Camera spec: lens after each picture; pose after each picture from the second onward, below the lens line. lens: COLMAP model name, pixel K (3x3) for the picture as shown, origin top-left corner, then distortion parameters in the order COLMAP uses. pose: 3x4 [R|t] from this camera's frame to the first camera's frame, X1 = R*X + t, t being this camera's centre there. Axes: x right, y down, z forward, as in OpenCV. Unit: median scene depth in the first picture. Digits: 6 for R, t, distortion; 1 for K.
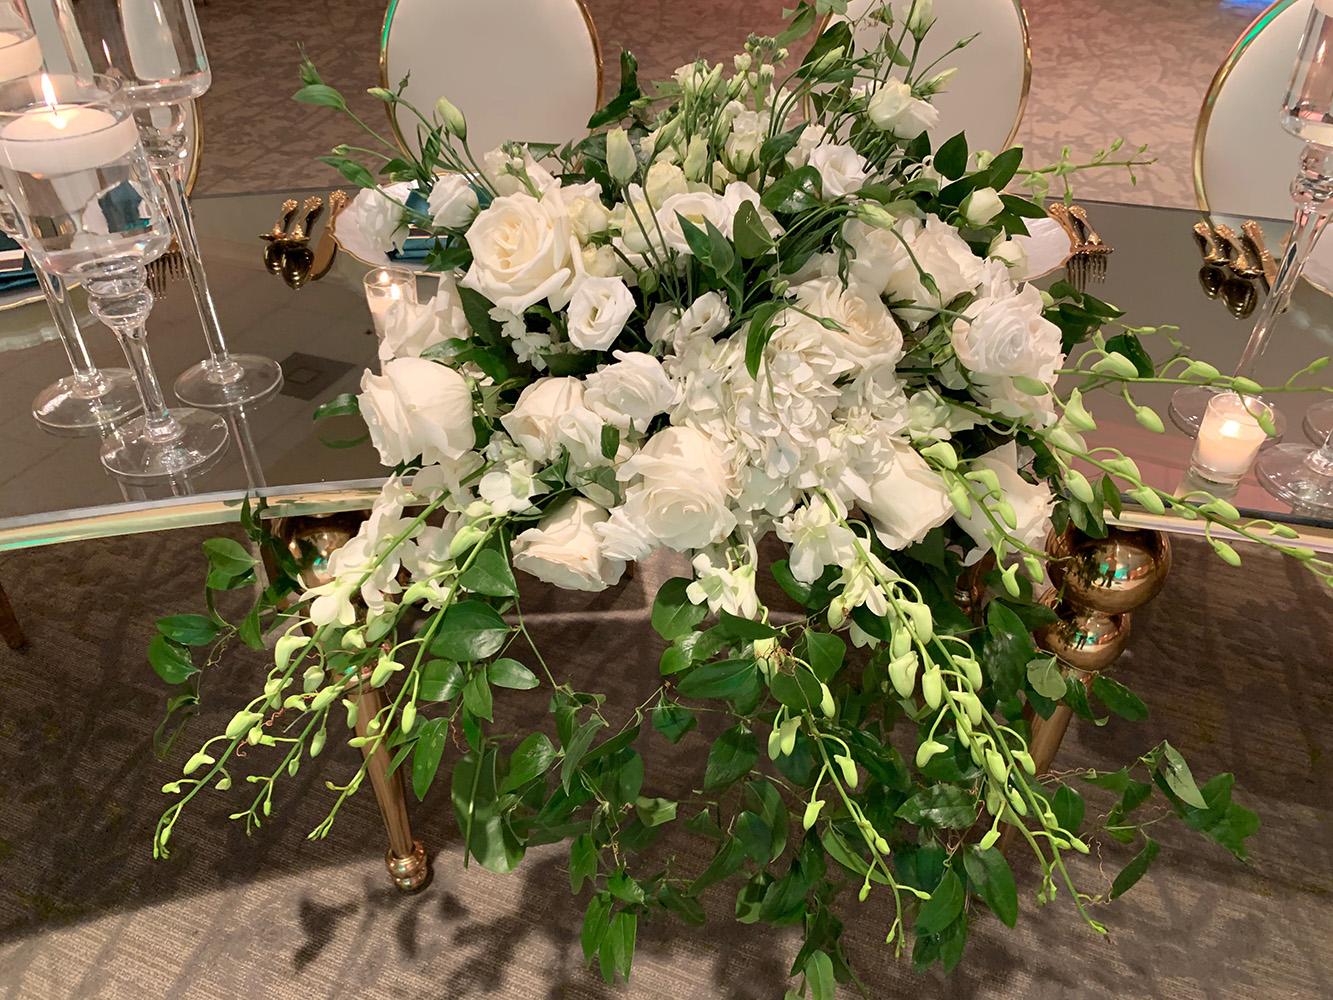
lens RADIAL K [[1019.1, 0, 666.5], [0, 1019.1, 500.0], [0, 0, 1]] dist [0.048592, -0.087989]
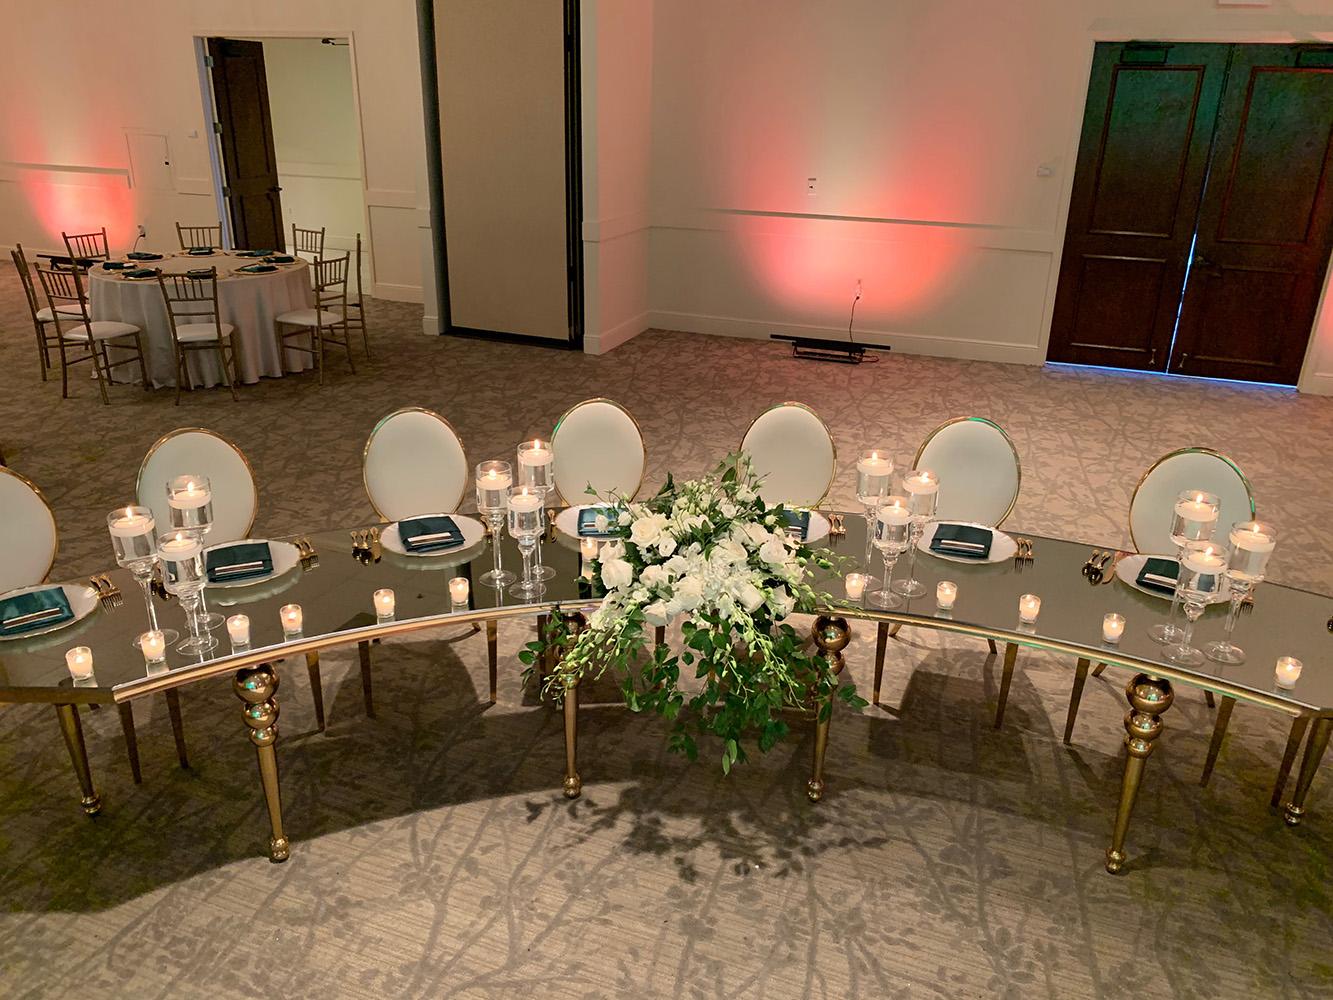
lens RADIAL K [[1019.1, 0, 666.5], [0, 1019.1, 500.0], [0, 0, 1]] dist [0.048592, -0.087989]
pose [[0.999912, -0.002237, 0.013053, -0.111255], [0.005678, 0.962845, -0.269996, 0.639719], [-0.011964, 0.270047, 0.962773, -2.574369]]
